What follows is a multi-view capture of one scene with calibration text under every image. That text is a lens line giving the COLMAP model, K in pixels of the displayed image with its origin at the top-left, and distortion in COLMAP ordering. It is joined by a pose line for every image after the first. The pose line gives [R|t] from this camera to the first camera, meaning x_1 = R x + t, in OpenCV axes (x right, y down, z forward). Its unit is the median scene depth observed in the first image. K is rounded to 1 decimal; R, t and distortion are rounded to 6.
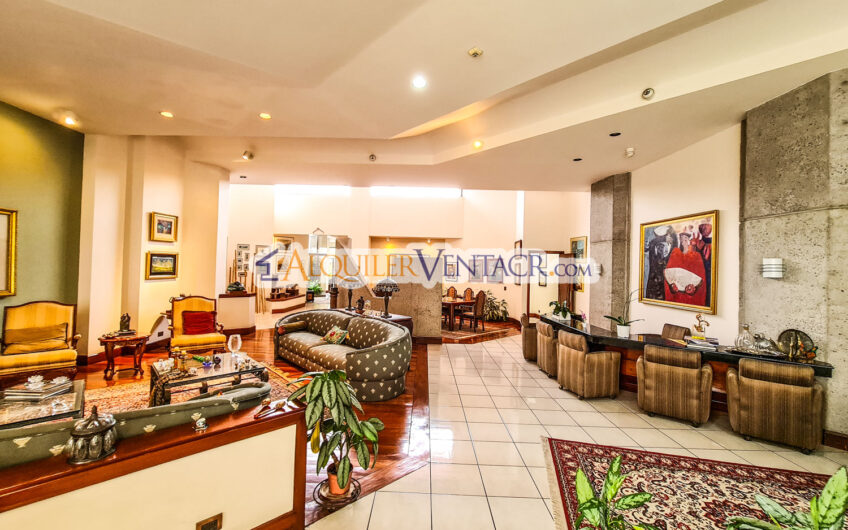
lens RADIAL K [[346.2, 0, 423.7], [0, 346.2, 264.5], [0, 0, 1]] dist [-0.000195, 0.000000]
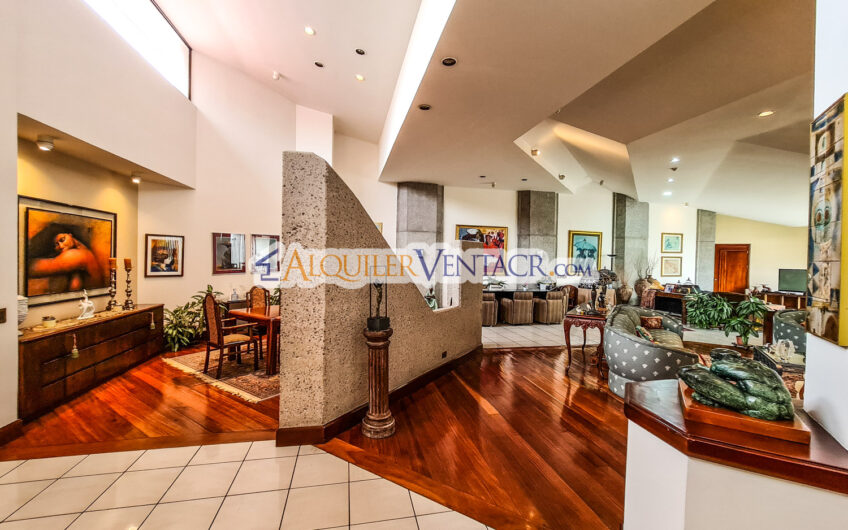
lens RADIAL K [[346.2, 0, 423.6], [0, 346.2, 260.6], [0, 0, 1]] dist [-0.000195, 0.000000]
pose [[-0.216741, -0.055810, 0.974632, -0.937784], [-0.036771, 0.998123, 0.048978, -0.030499], [-0.975536, -0.025222, -0.218386, 1.650770]]
